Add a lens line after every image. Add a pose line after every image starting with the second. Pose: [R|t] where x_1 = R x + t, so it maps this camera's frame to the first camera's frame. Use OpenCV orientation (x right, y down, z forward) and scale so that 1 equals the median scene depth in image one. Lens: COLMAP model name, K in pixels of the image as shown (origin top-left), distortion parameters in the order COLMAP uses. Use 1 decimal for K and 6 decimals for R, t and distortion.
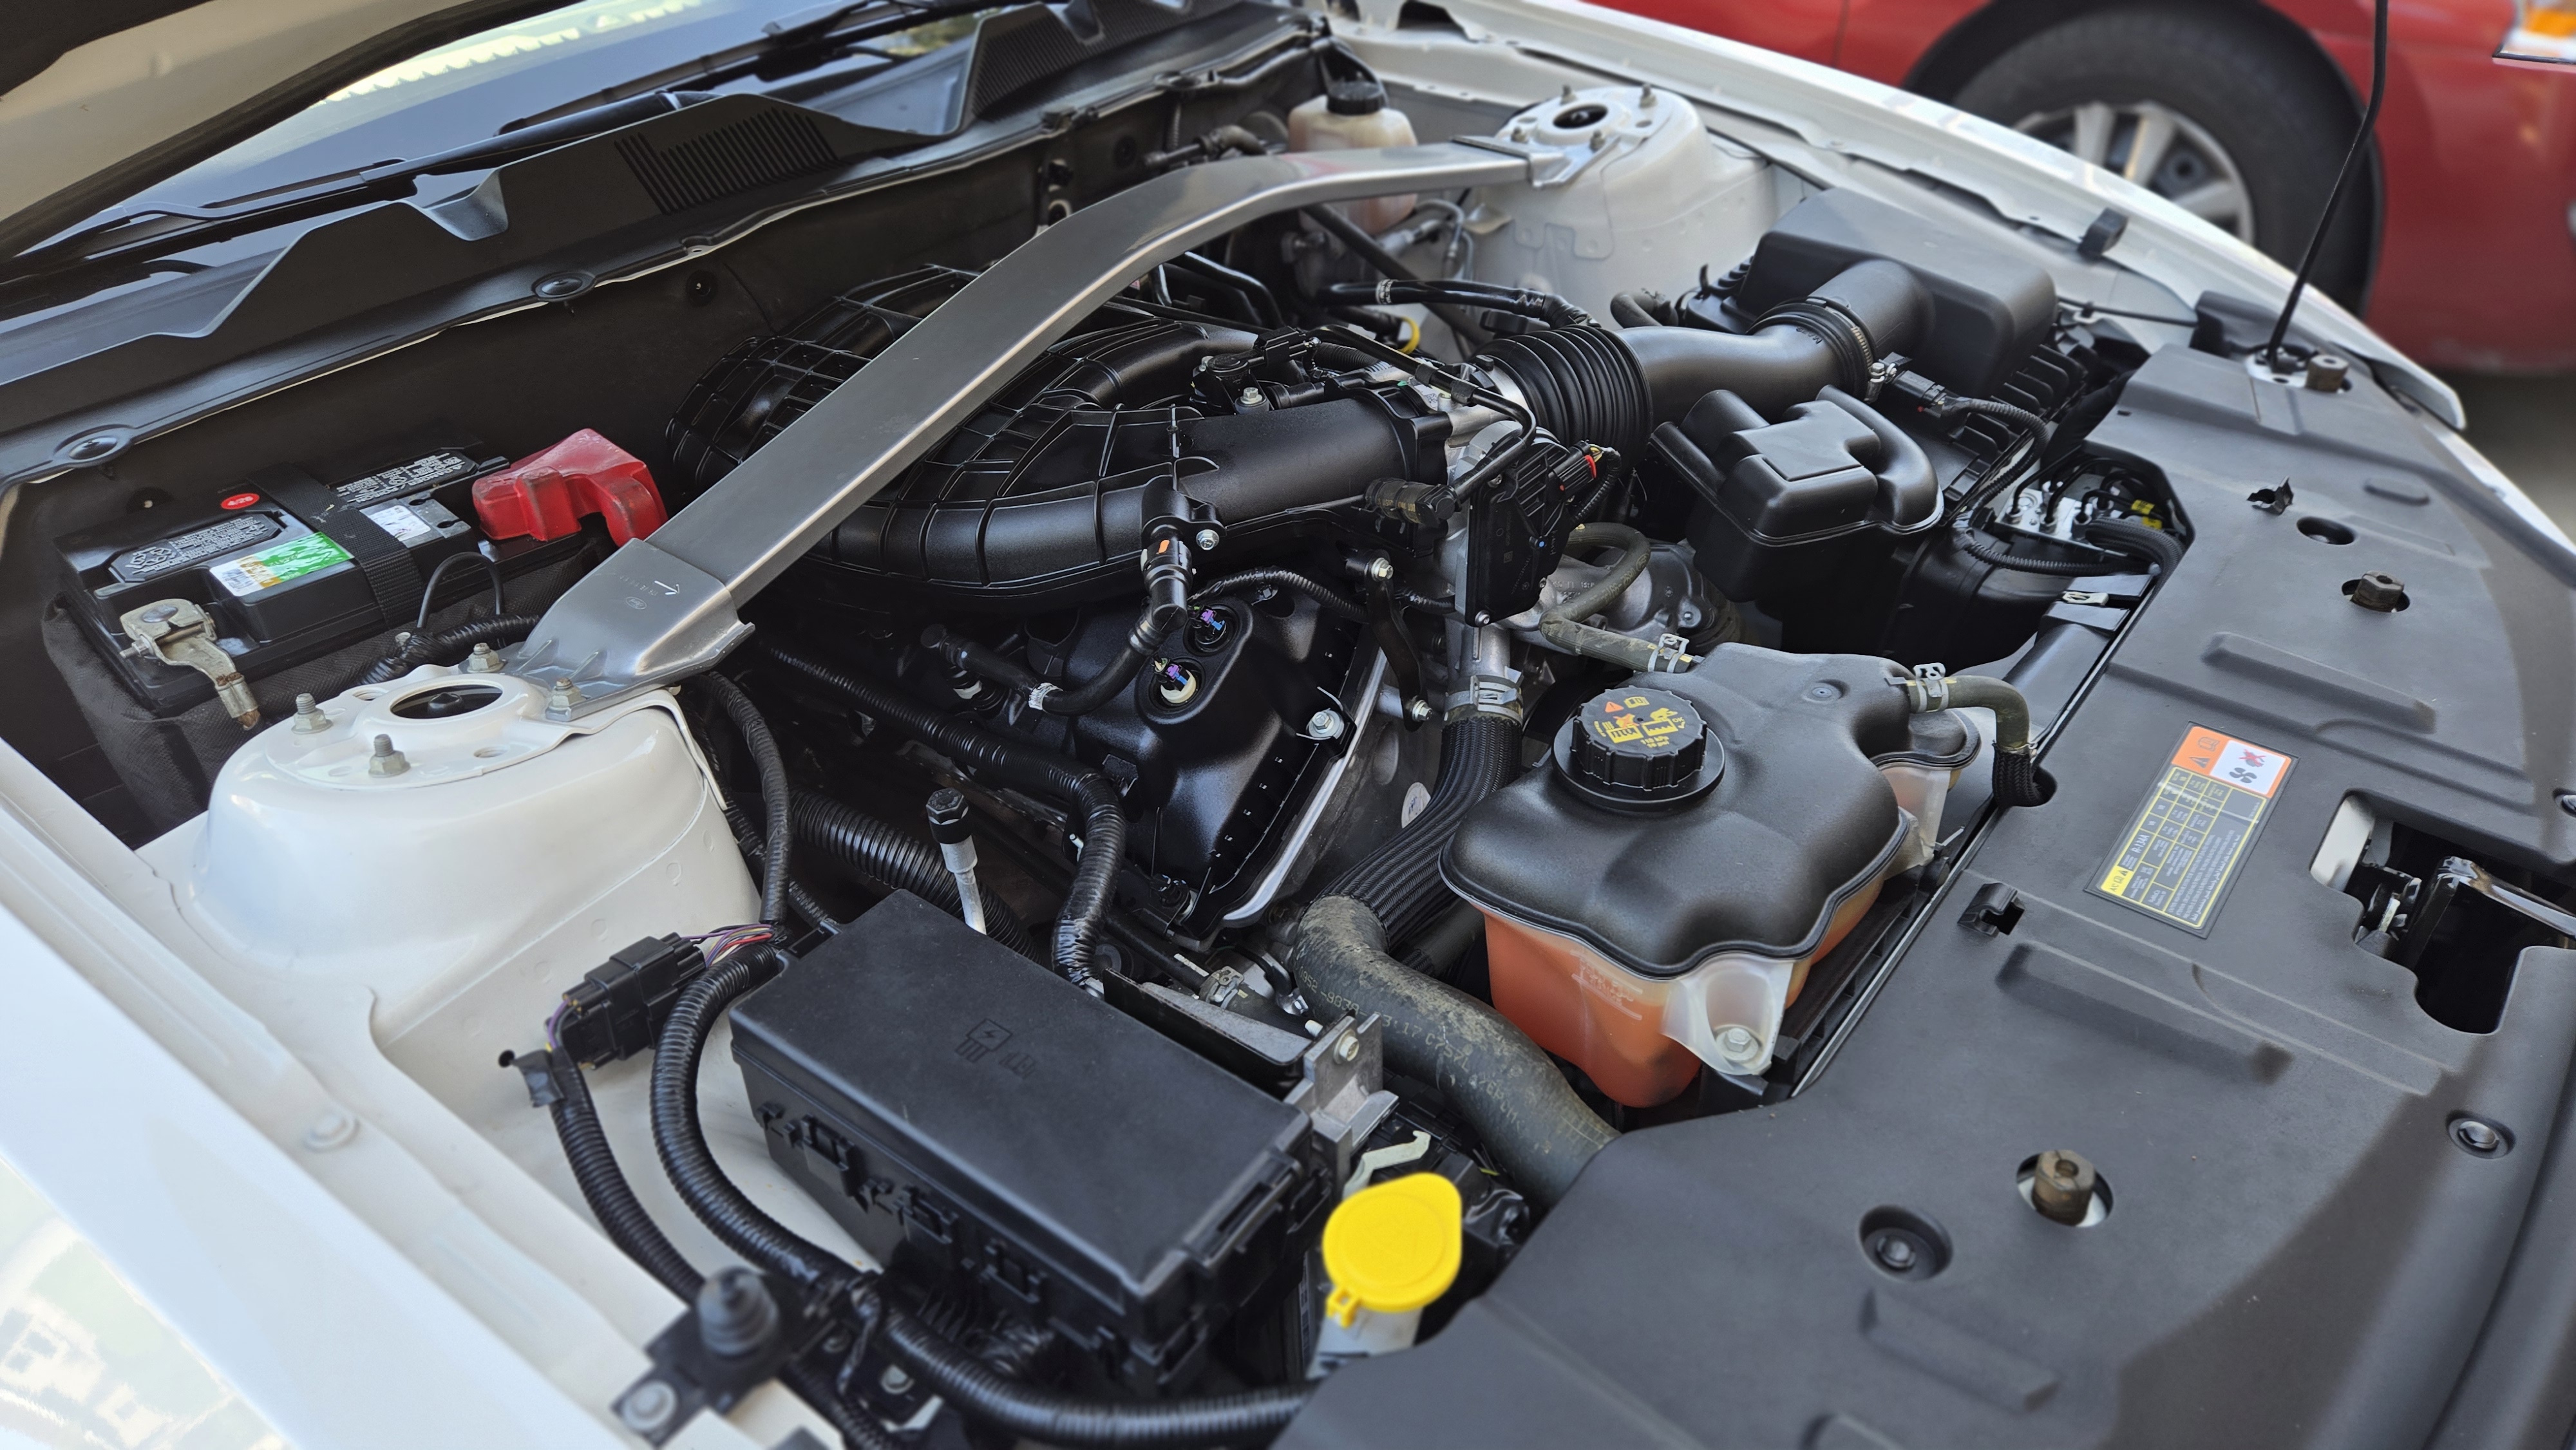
lens RADIAL K [[1843.5, 0, 1288.0], [0, 1843.5, 725.0], [0, 0, 1]] dist [0.142247, -0.189944]
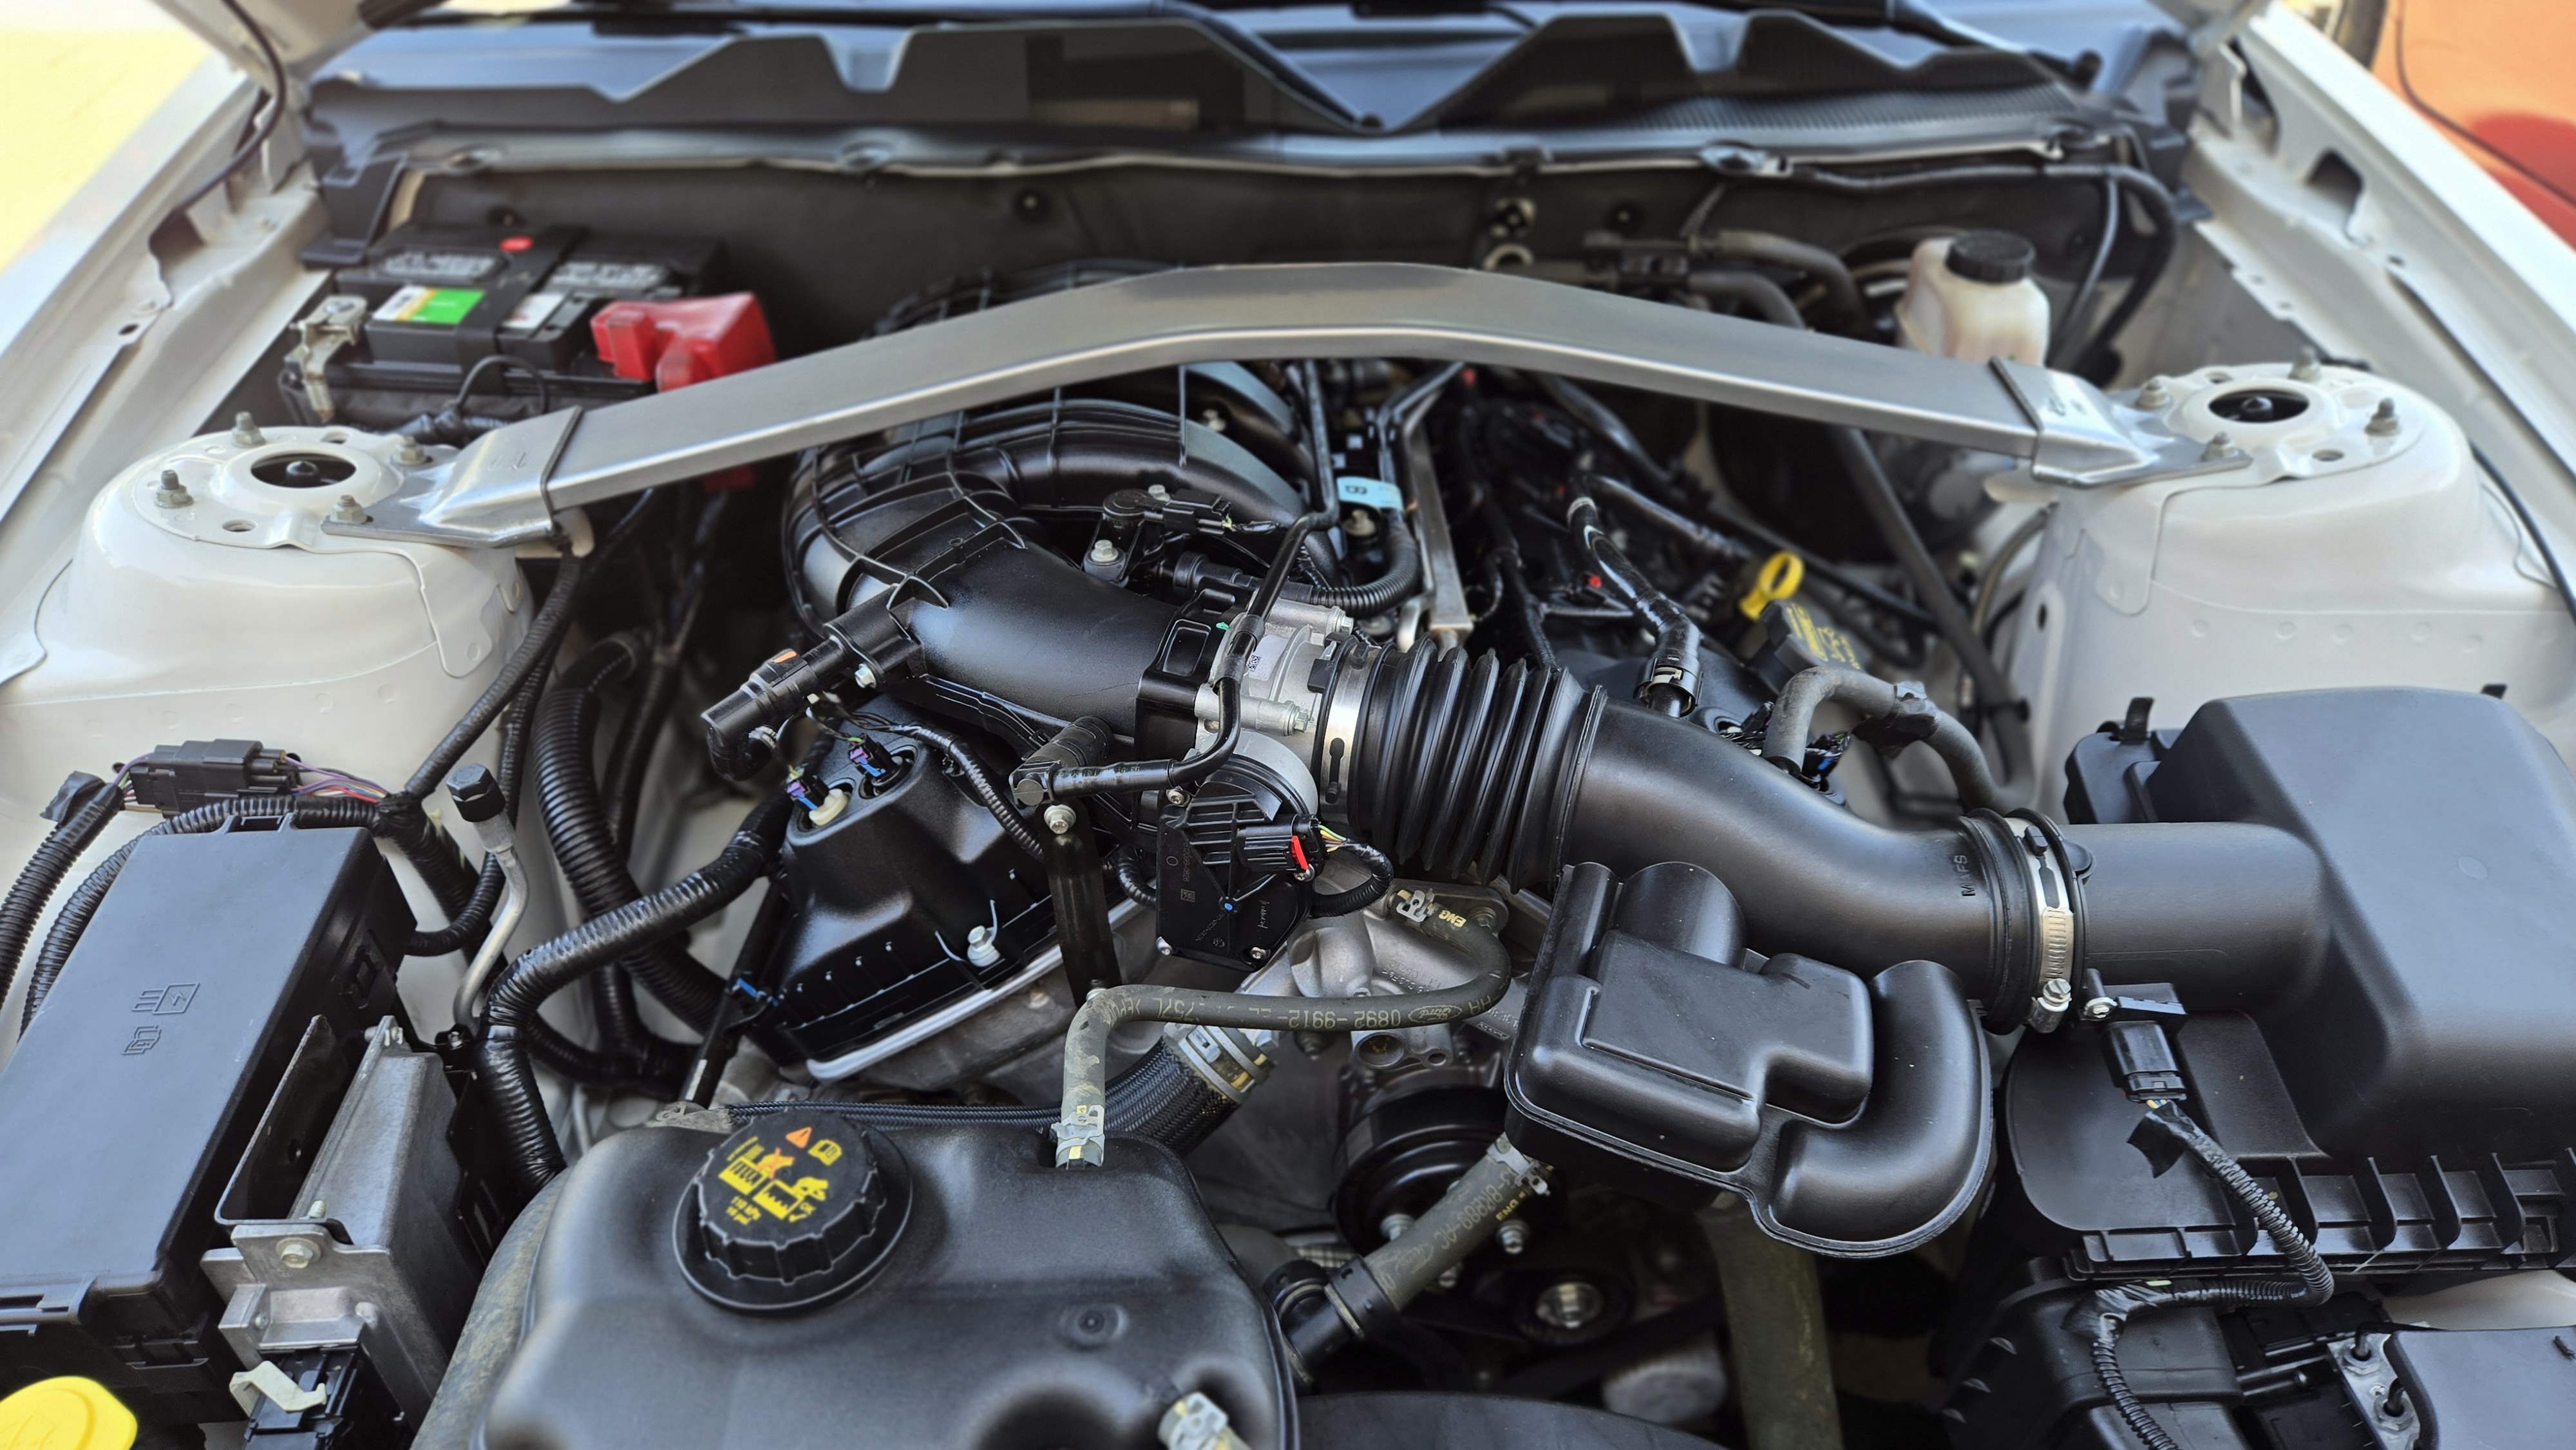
lens RADIAL K [[1843.5, 0, 1288.0], [0, 1843.5, 725.0], [0, 0, 1]] dist [0.142247, -0.189944]
pose [[0.640696, 0.491918, -0.589513, 0.474661], [-0.446027, 0.863419, 0.235726, -0.295507], [0.624955, 0.111910, 0.772598, 0.387087]]
